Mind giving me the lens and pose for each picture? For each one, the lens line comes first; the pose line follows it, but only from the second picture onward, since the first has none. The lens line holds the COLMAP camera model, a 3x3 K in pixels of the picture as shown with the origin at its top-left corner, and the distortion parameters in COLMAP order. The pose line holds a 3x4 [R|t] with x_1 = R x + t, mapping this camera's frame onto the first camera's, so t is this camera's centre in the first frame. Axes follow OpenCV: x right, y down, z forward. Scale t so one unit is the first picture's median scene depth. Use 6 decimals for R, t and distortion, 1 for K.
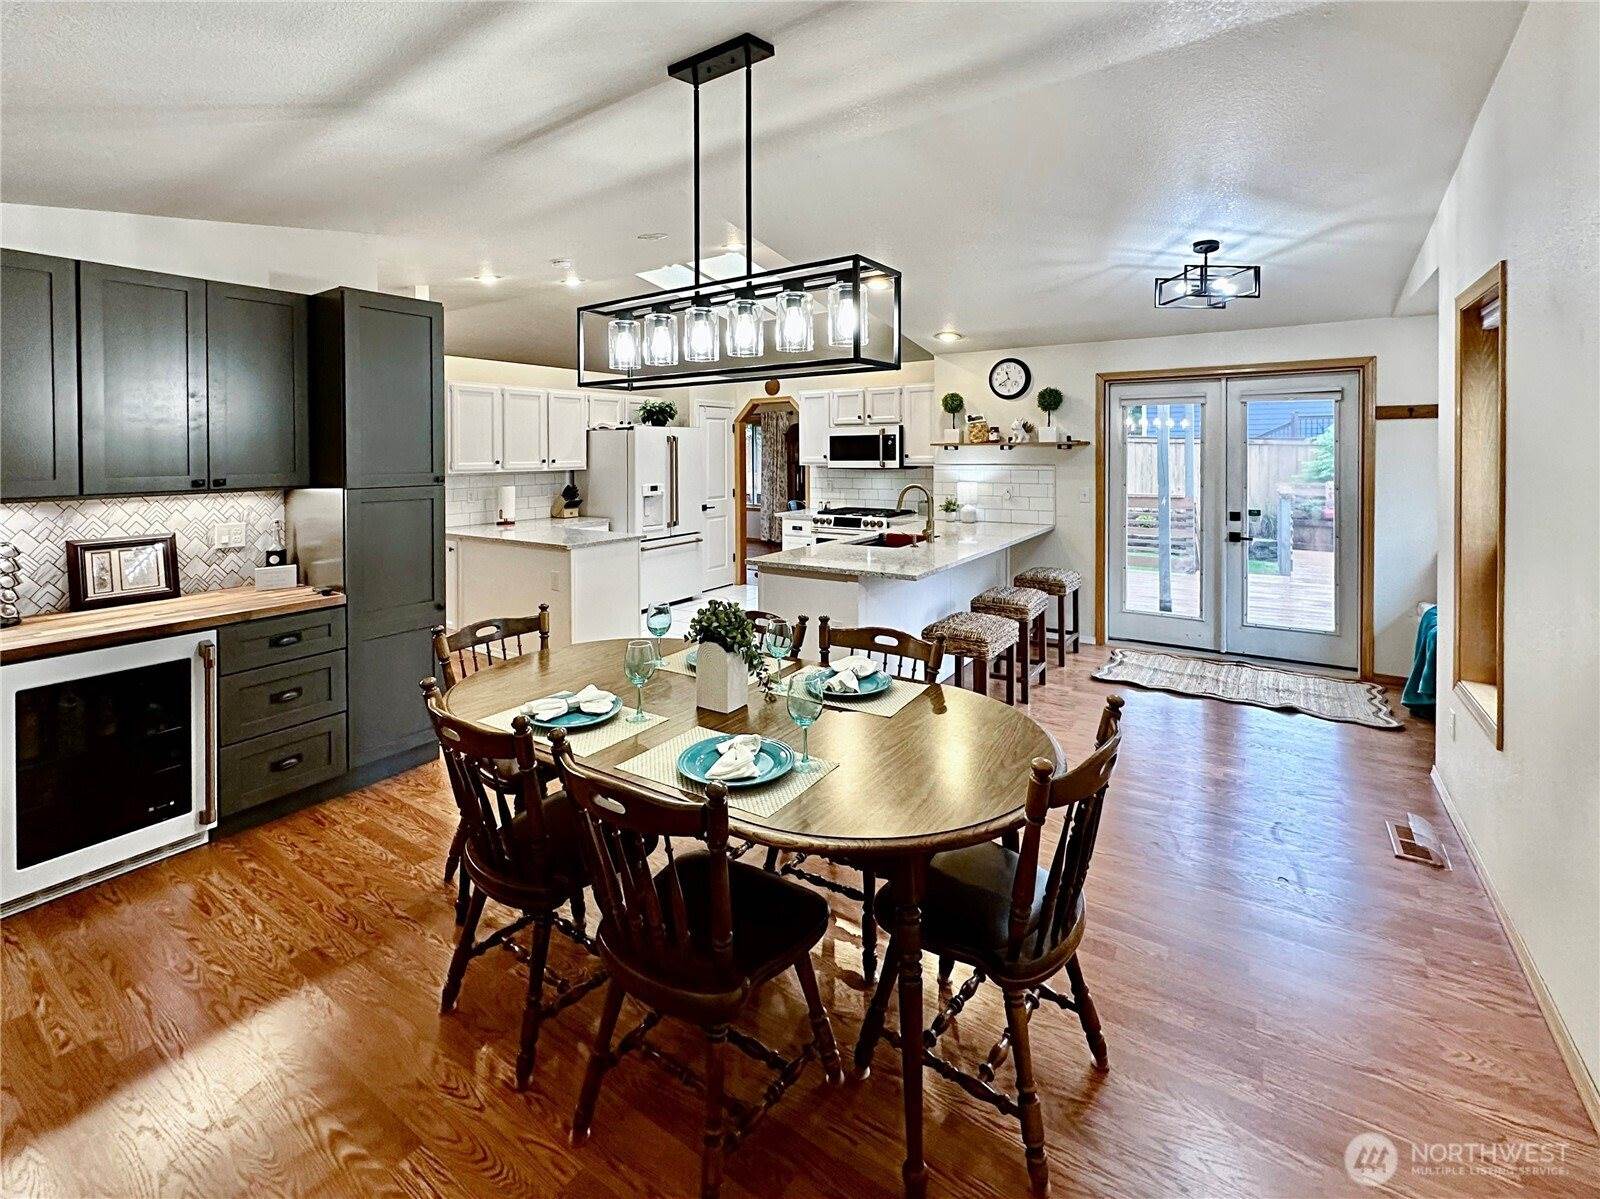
lens RADIAL K [[708.9, 0, 799.9], [0, 708.9, 456.9], [0, 0, 1]] dist [-0.000369, 0.000196]
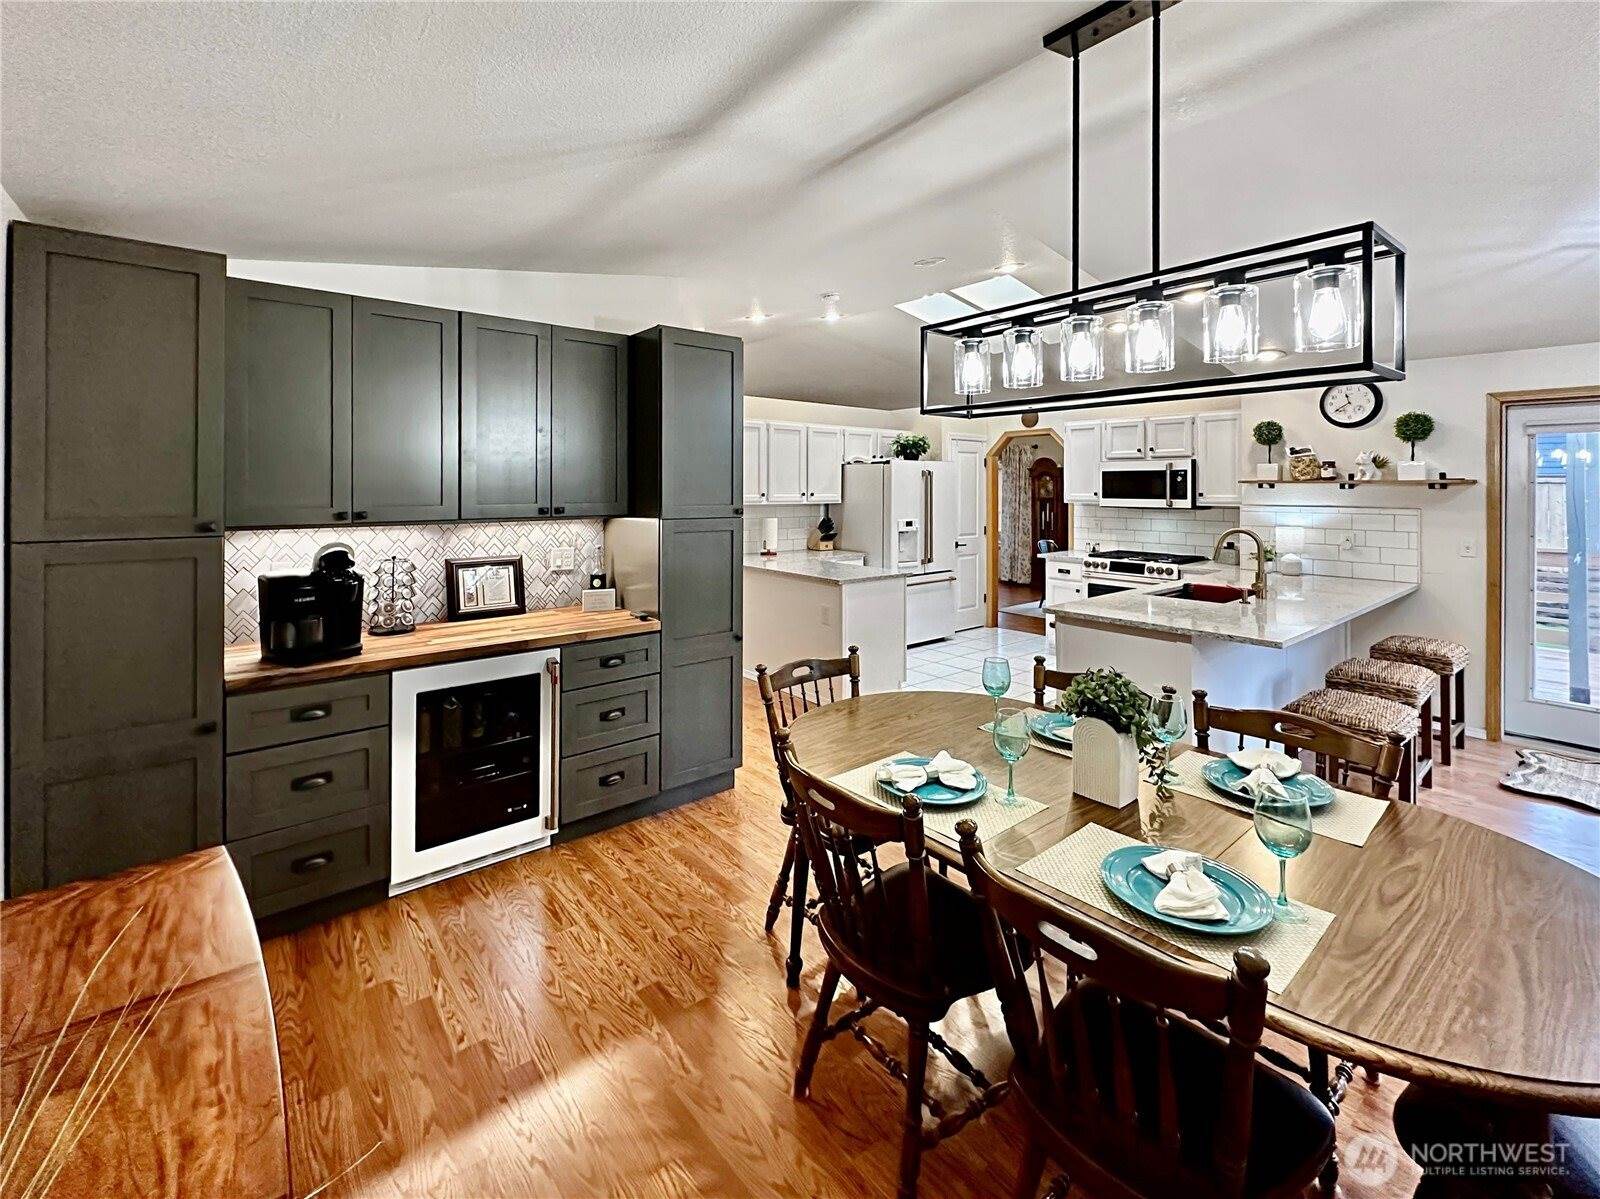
lens RADIAL K [[691.1, 0, 800.1], [0, 691.1, 486.9], [0, 0, 1]] dist [0.000627, -0.000076]
pose [[0.958650, 0.011833, -0.284343, -0.154095], [-0.013659, 0.999897, -0.004440, -0.000573], [0.284261, 0.008140, 0.958712, 0.083908]]
